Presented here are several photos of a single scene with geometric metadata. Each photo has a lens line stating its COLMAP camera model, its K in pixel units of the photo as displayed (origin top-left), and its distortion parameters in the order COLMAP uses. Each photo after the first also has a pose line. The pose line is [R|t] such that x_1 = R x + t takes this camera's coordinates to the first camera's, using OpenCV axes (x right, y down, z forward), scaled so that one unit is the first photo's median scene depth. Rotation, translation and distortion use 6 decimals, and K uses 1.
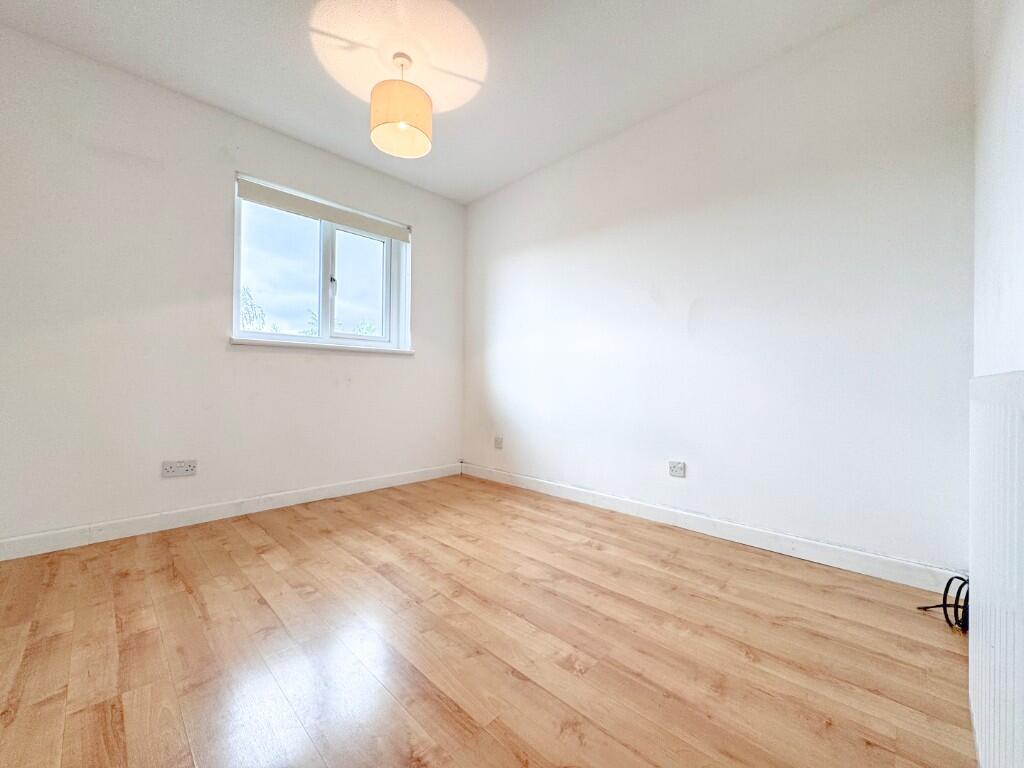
lens RADIAL K [[407.4, 0, 511.8], [0, 407.4, 382.4], [0, 0, 1]] dist [-0.002914, -0.000445]
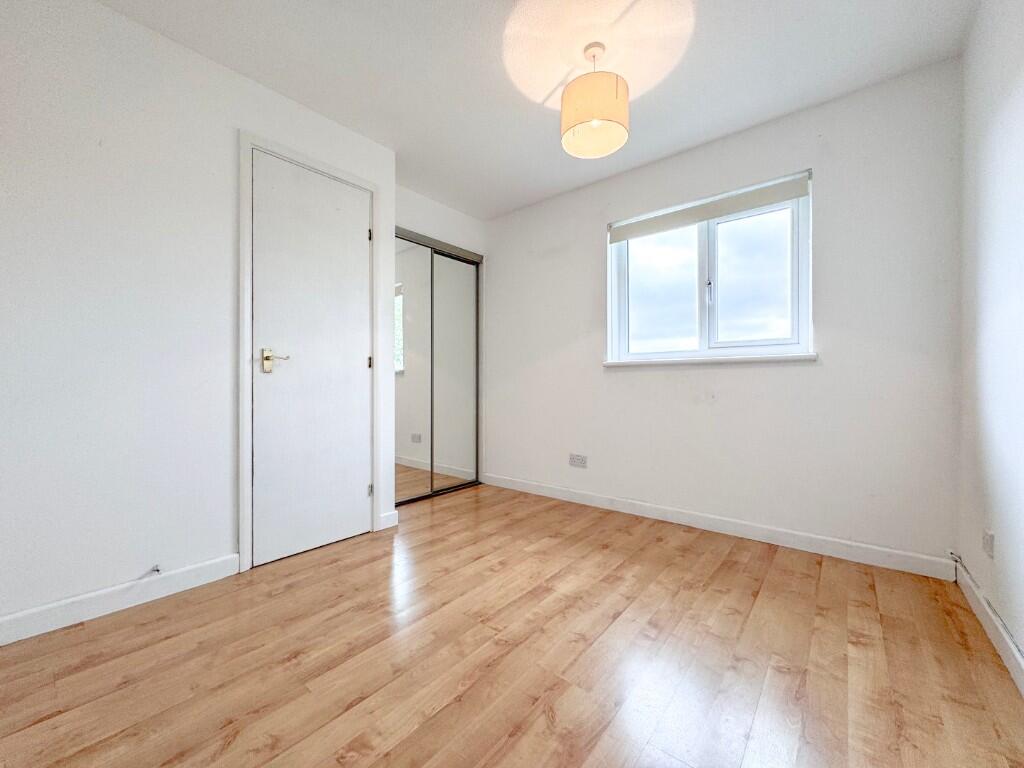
lens RADIAL K [[407.4, 0, 511.6], [0, 407.4, 385.2], [0, 0, 1]] dist [-0.002914, -0.000445]
pose [[0.091239, -0.004247, -0.995820, 0.543226], [0.005429, 0.999978, -0.003767, -0.039992], [0.995814, -0.005063, 0.091260, 0.653776]]
